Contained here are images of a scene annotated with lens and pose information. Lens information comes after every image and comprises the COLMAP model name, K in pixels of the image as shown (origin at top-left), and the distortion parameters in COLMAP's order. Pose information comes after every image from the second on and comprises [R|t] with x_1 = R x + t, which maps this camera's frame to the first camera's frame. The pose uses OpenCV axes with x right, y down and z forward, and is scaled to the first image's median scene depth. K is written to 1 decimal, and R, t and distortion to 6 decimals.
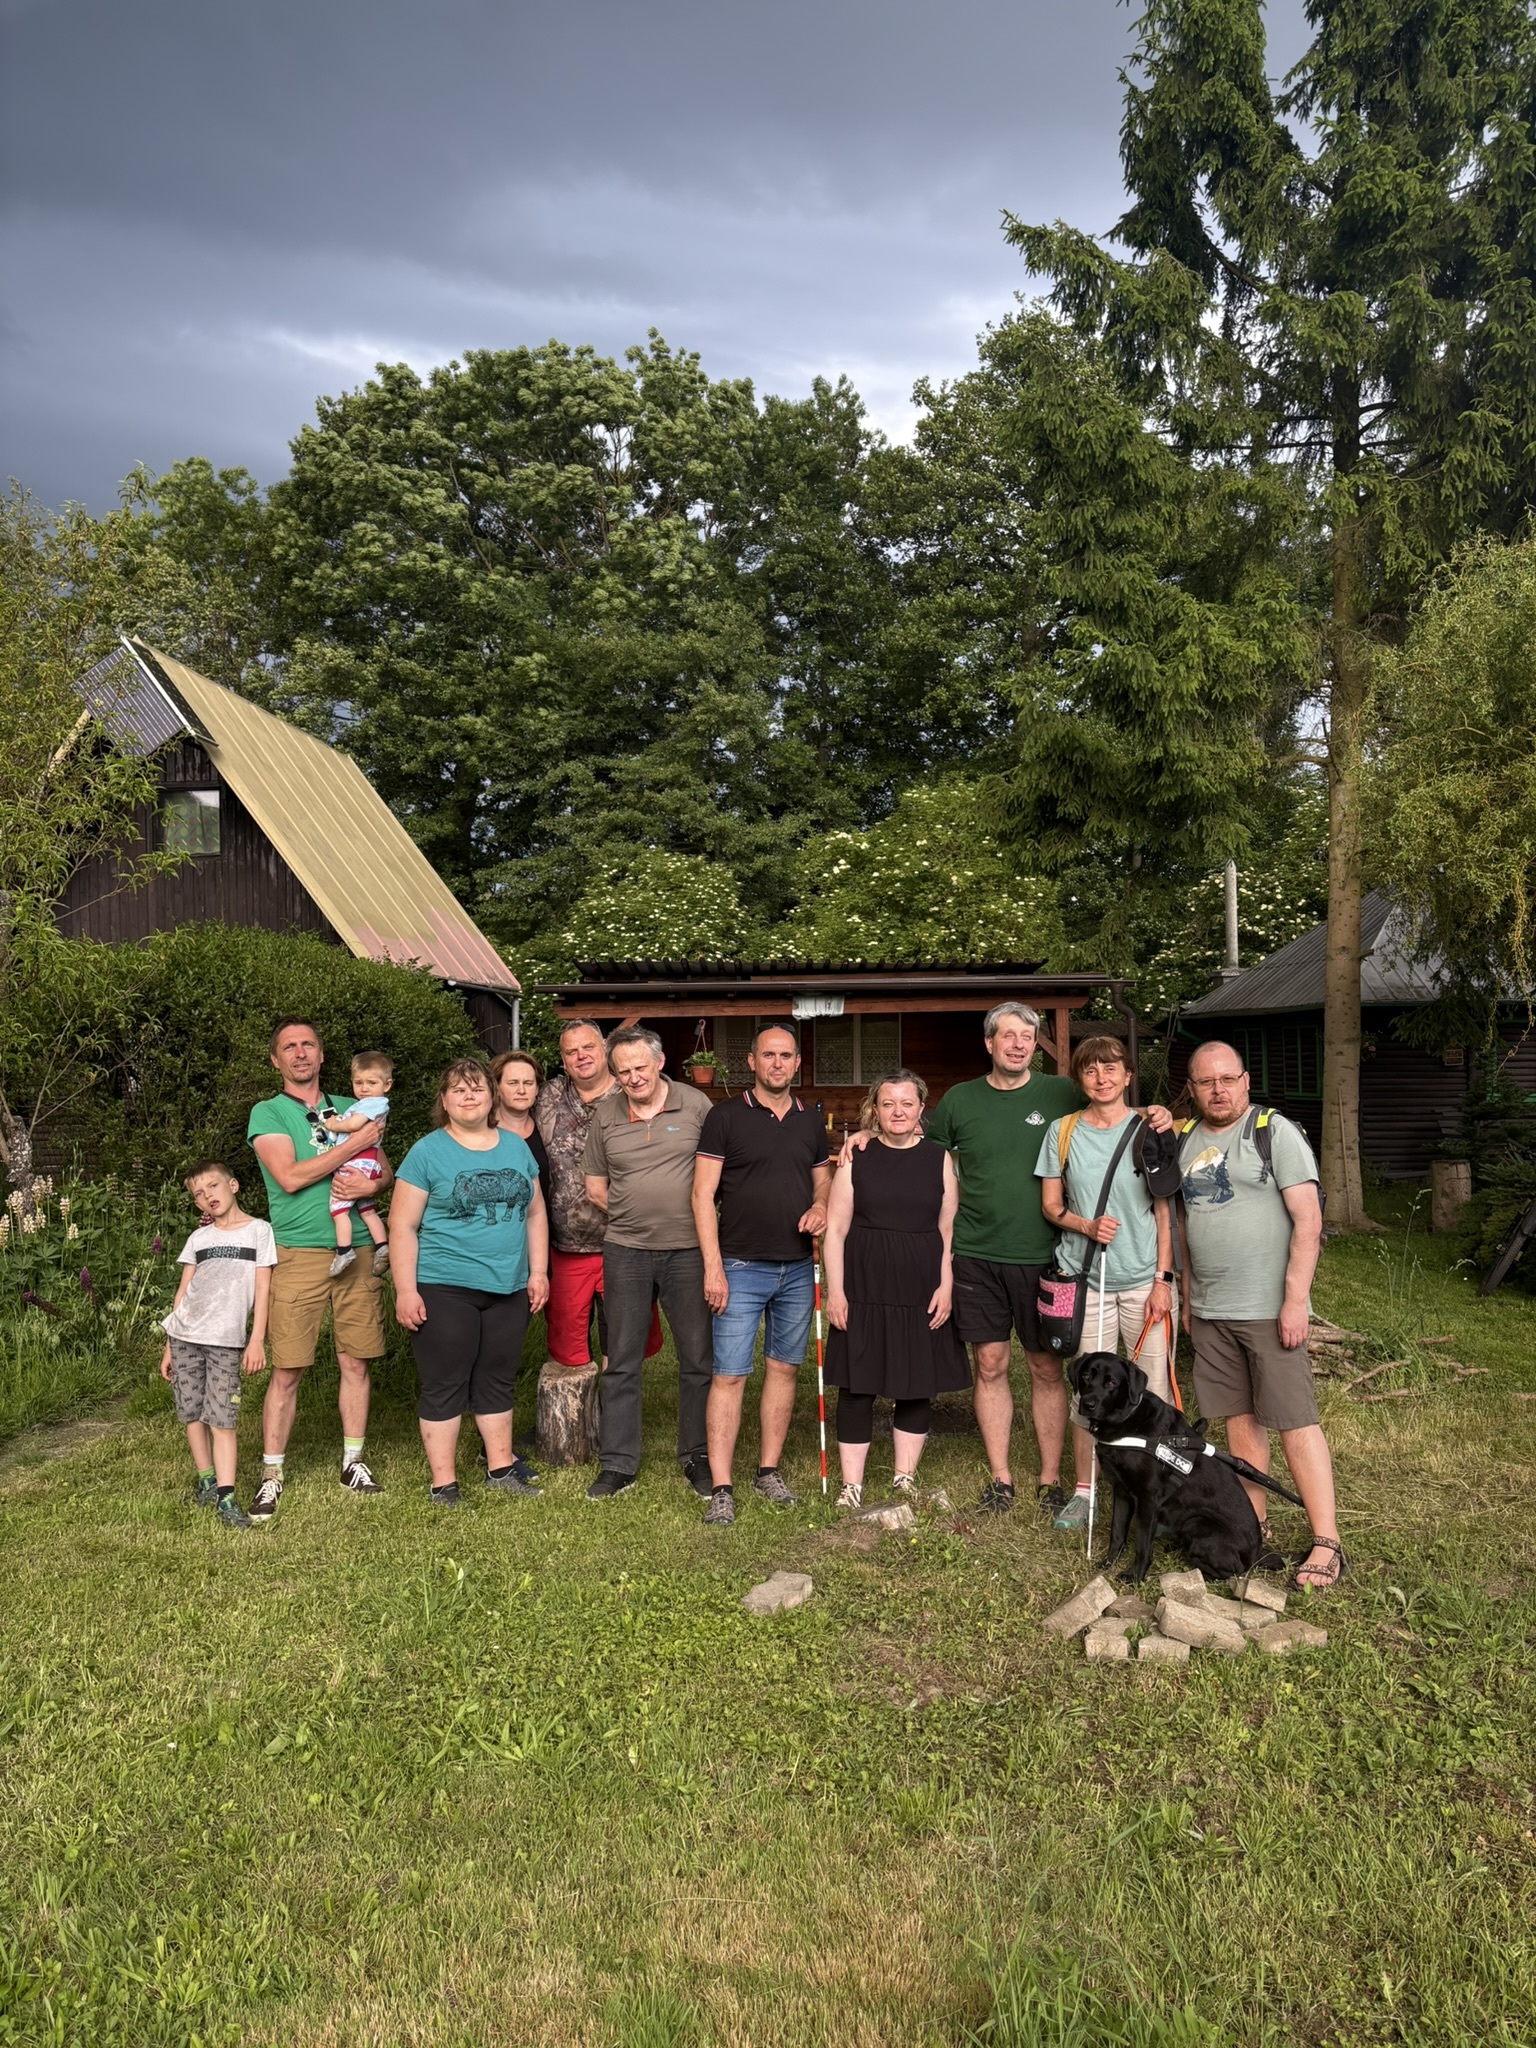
lens RADIAL K [[1557.9, 0, 768.0], [0, 1557.9, 1024.0], [0, 0, 1]] dist [0.080751, -0.129150]
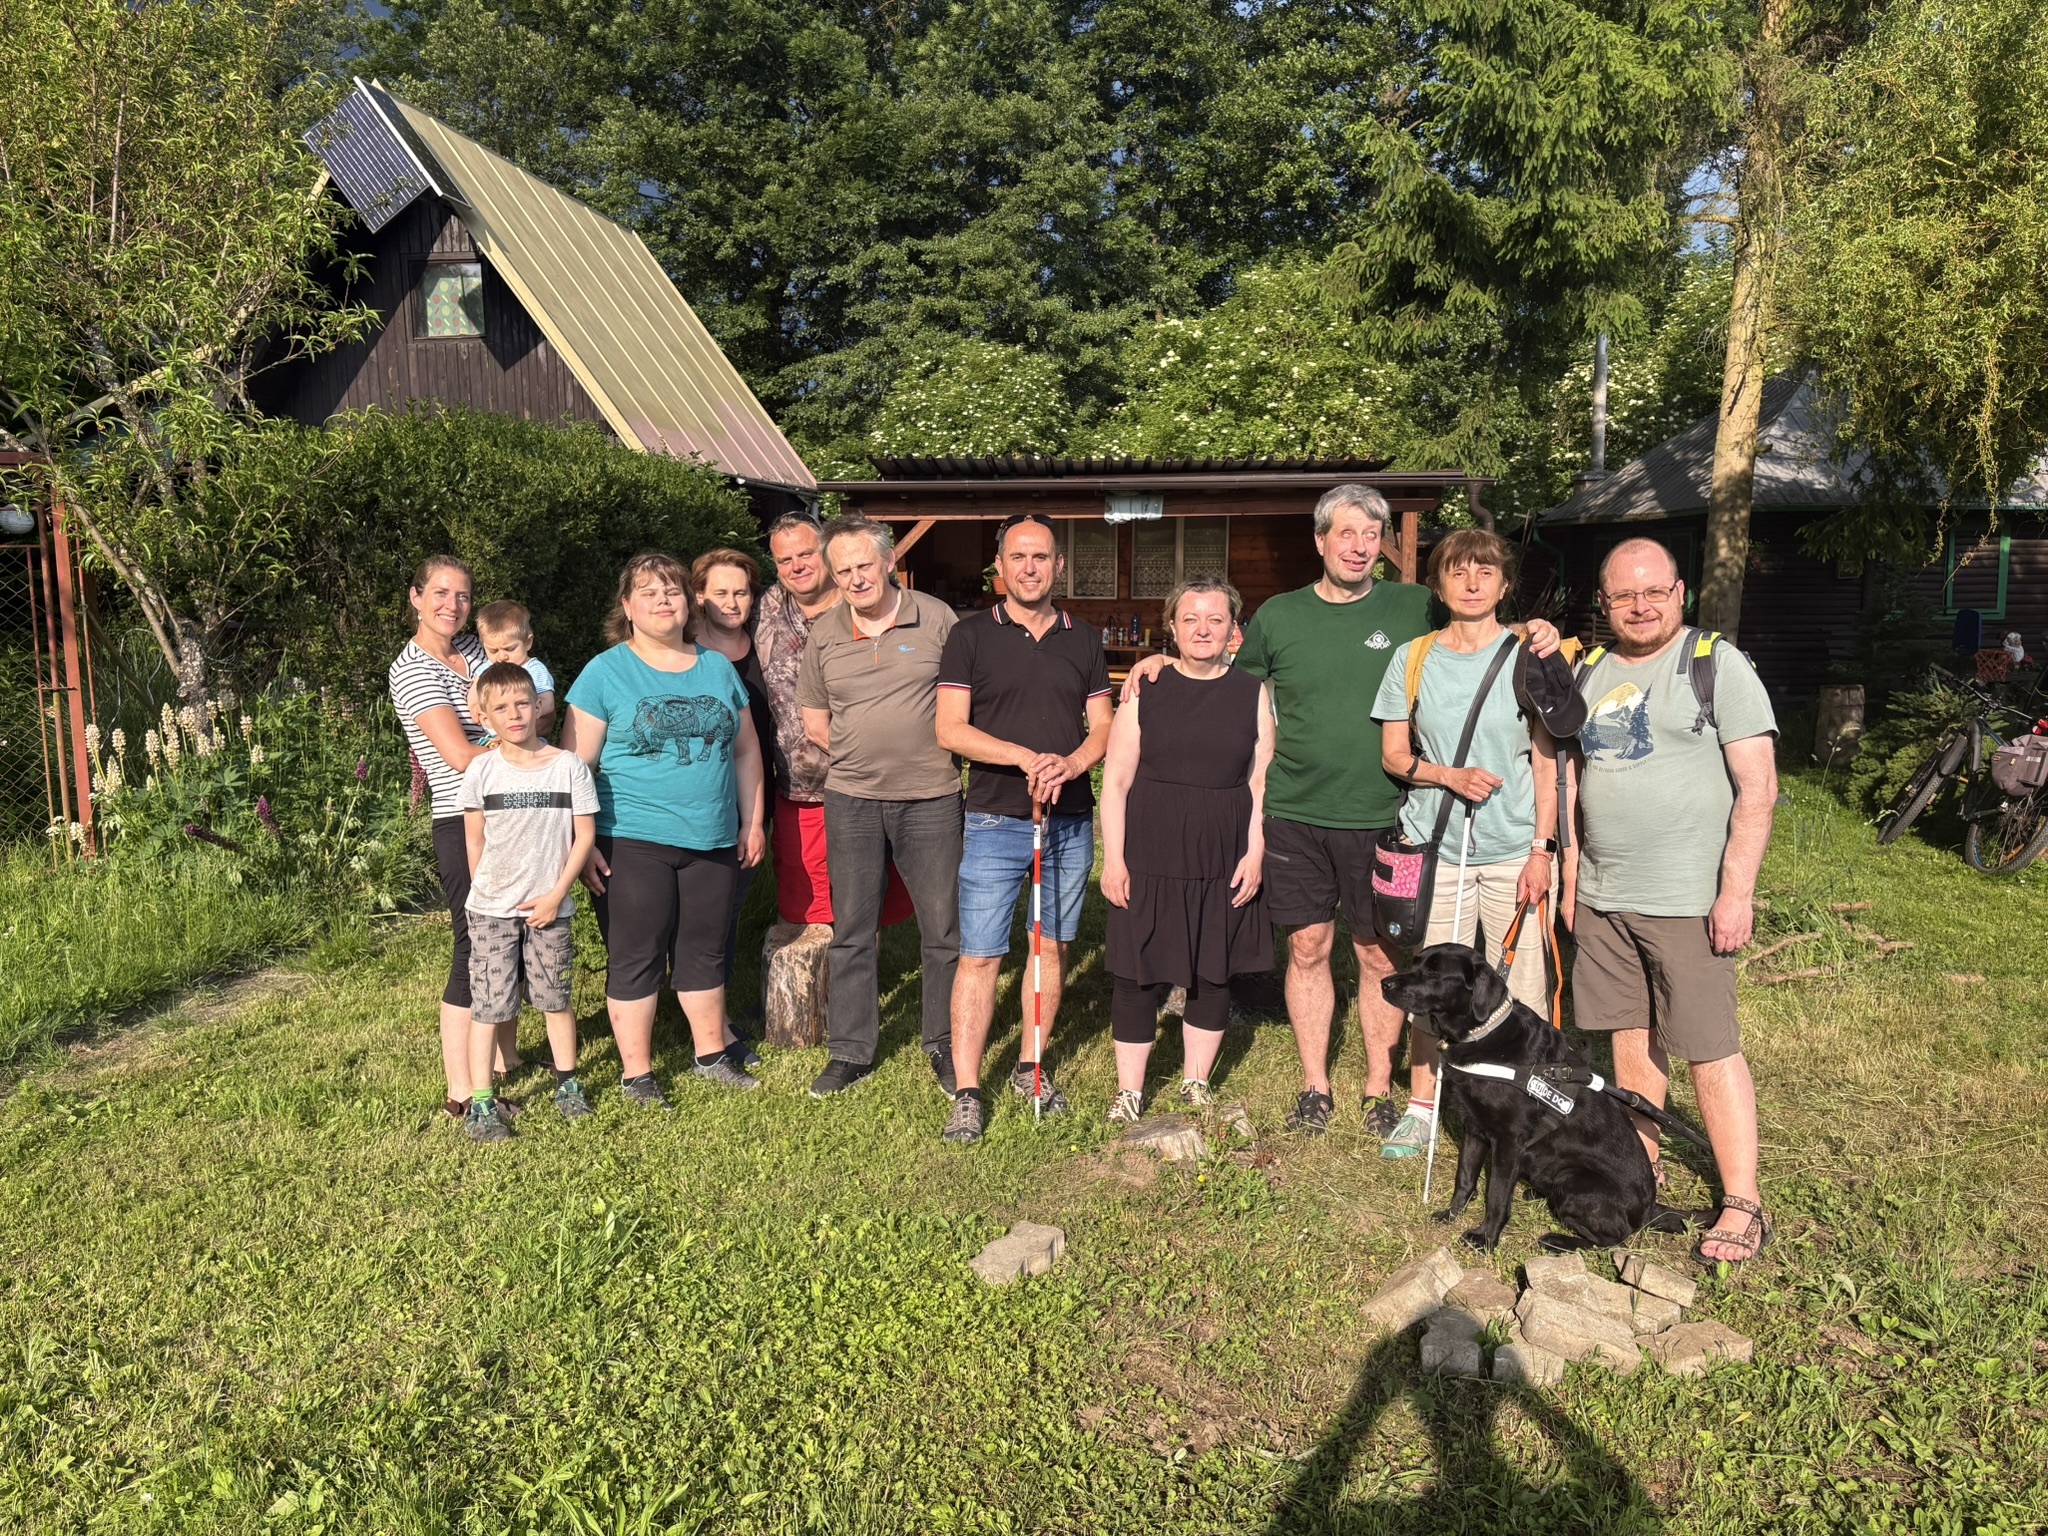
lens RADIAL K [[1557.9, 0, 997.3], [0, 1557.9, 769.2], [0, 0, 1]] dist [0.080751, -0.129150]
pose [[0.997874, 0.015714, -0.063254, 0.030789], [-0.006097, 0.988750, 0.149454, 0.008012], [0.064891, -0.148750, 0.986743, 0.202273]]
